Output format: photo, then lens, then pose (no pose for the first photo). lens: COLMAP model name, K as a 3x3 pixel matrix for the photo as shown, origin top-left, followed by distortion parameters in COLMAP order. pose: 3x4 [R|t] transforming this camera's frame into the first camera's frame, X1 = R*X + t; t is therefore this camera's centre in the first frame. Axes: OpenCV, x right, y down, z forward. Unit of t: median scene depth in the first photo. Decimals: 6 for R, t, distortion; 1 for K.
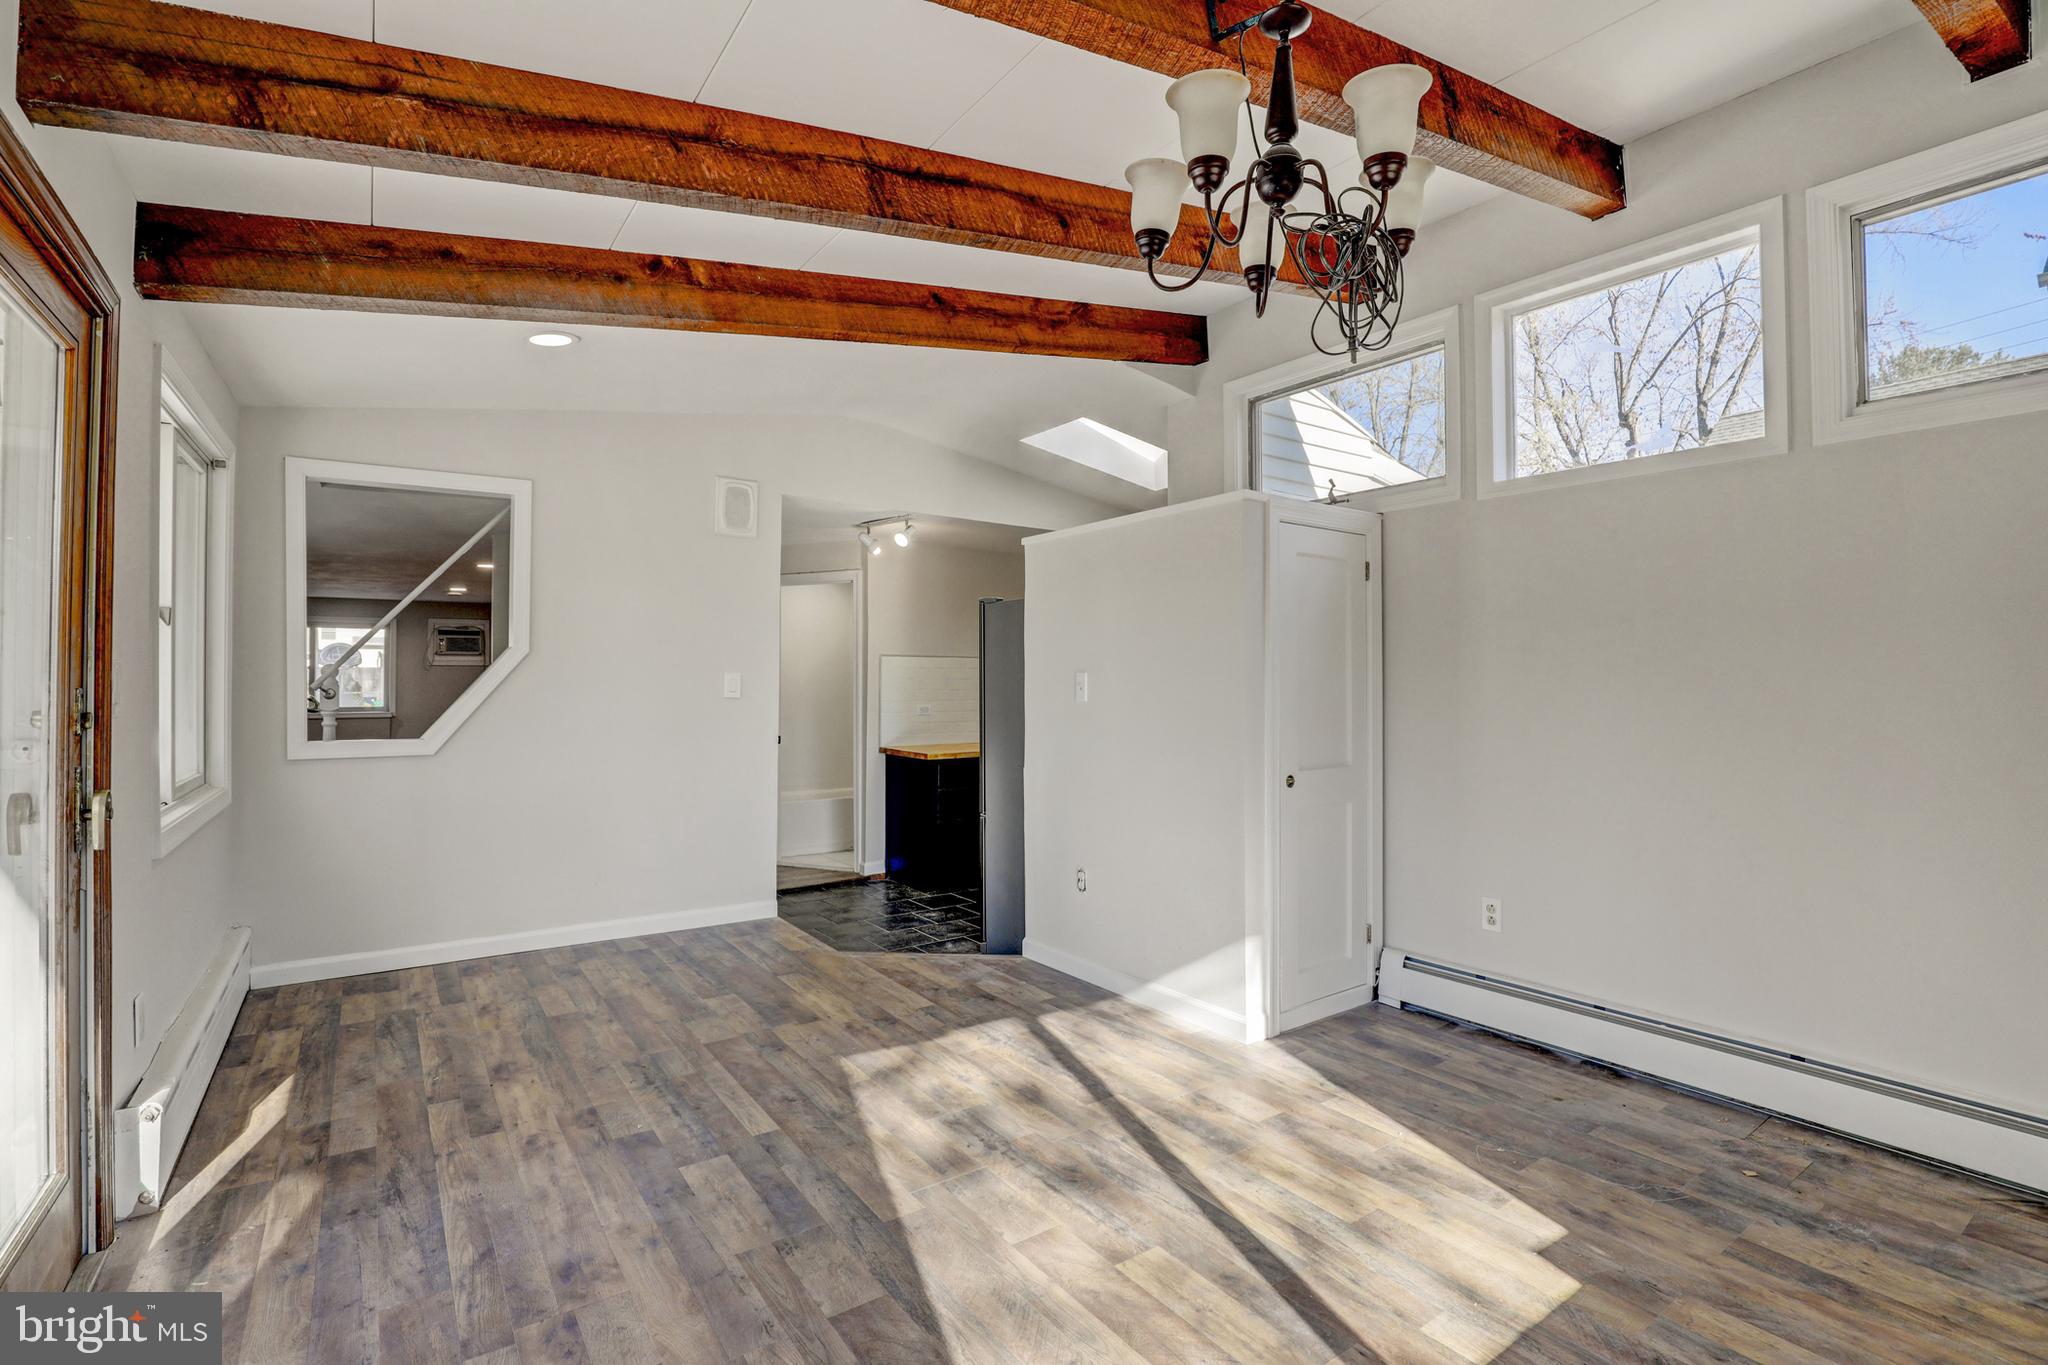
lens RADIAL K [[942.0, 0, 1029.3], [0, 942.0, 675.8], [0, 0, 1]] dist [-0.029594, 0.002418]
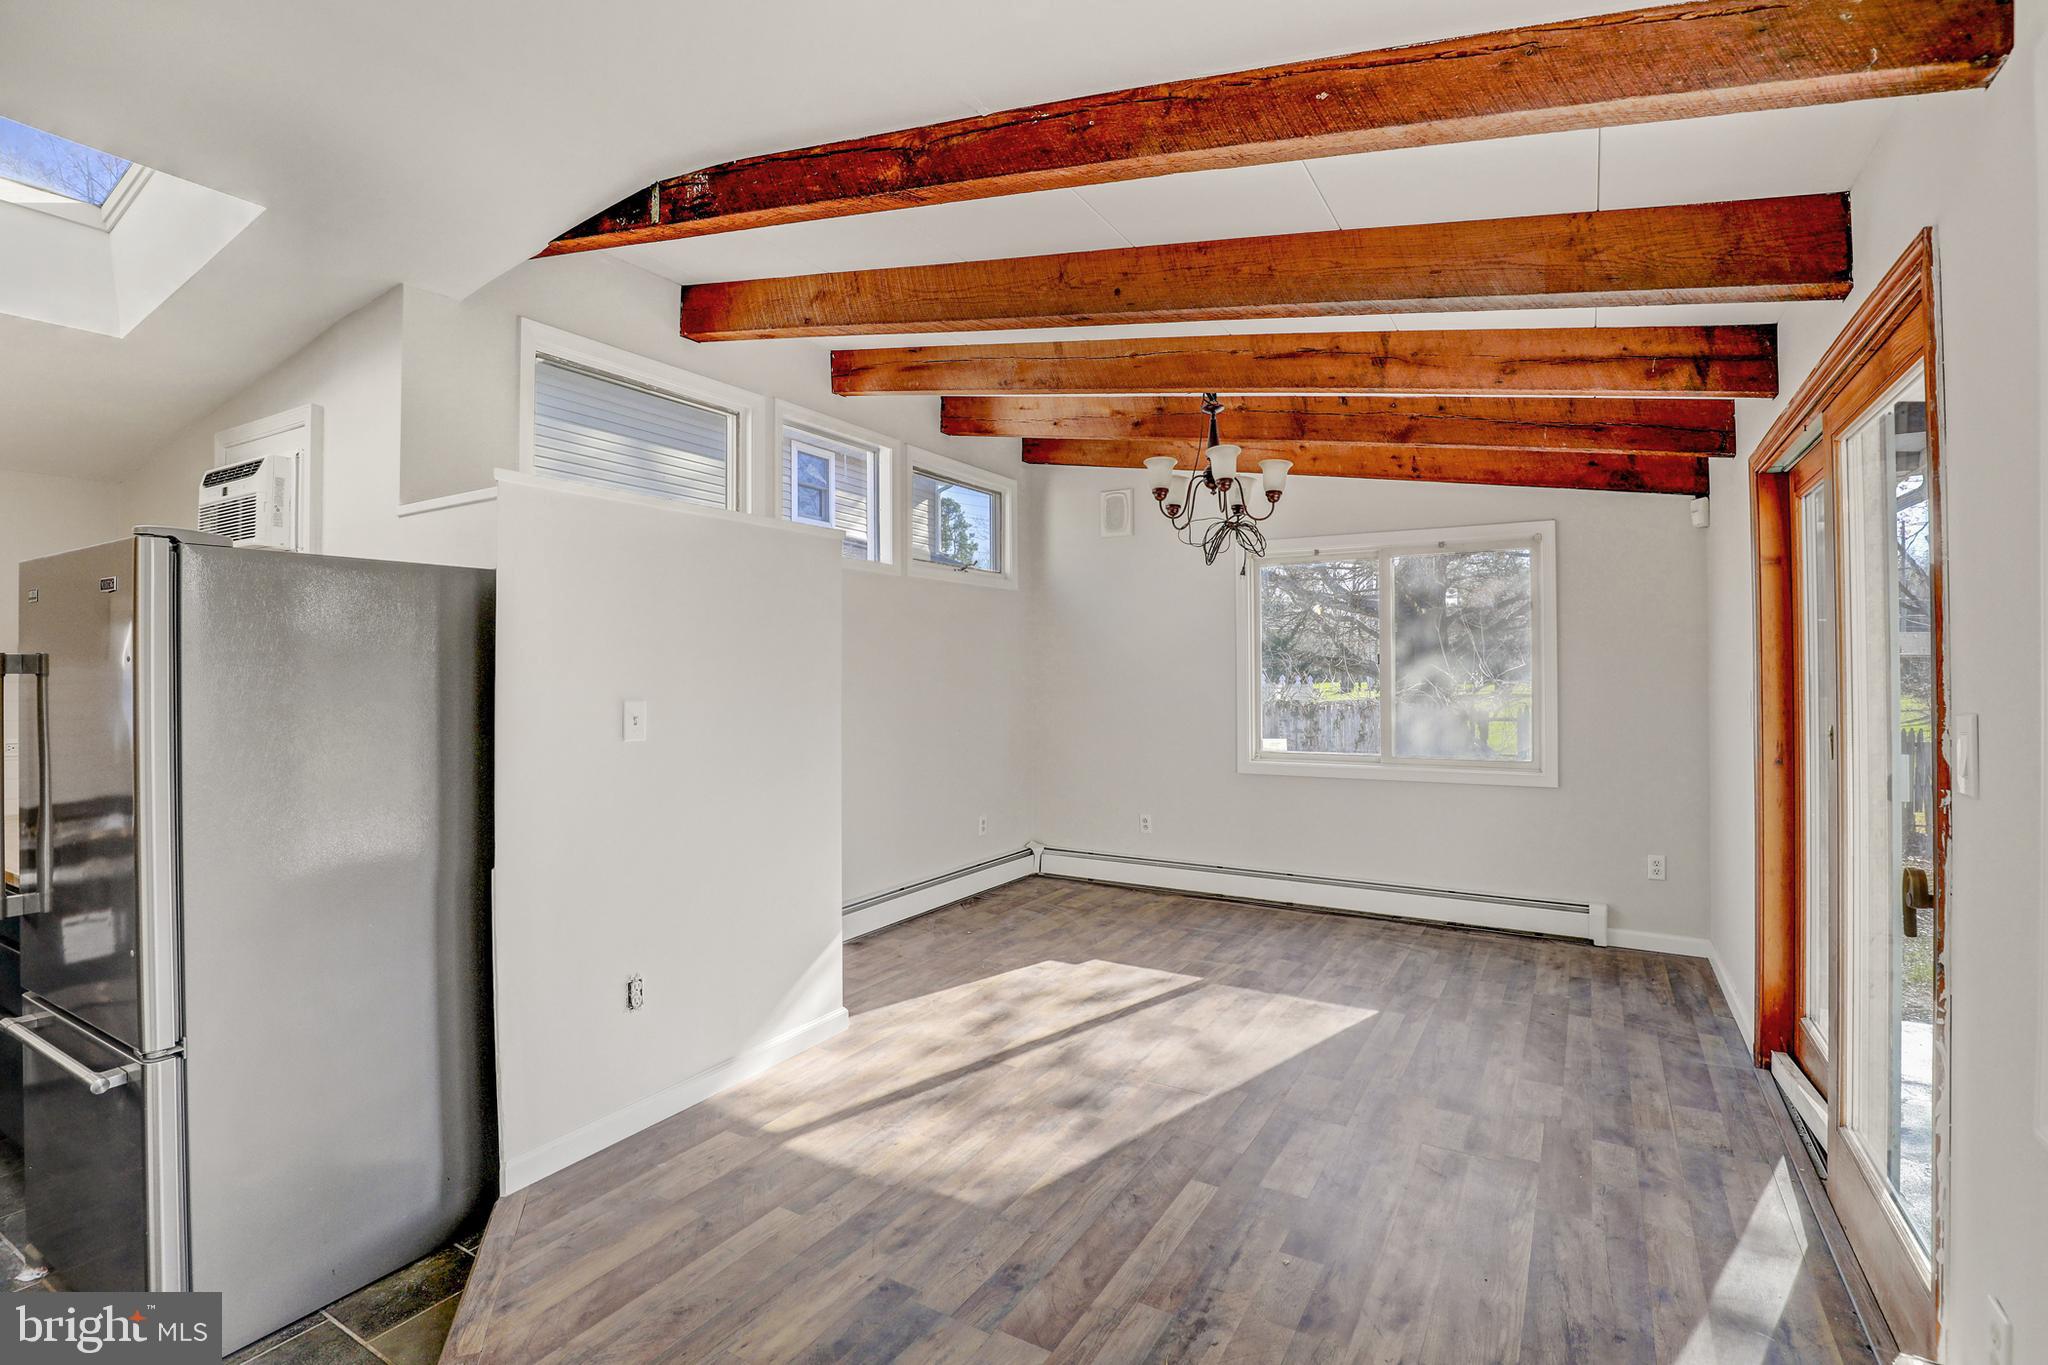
lens RADIAL K [[942.0, 0, 1034.1], [0, 942.0, 674.4], [0, 0, 1]] dist [-0.029594, 0.002418]
pose [[-0.411125, 0.001103, 0.911578, -0.975537], [-0.004742, 0.999983, -0.003349, -0.029410], [-0.911567, -0.005700, -0.411113, 1.399071]]
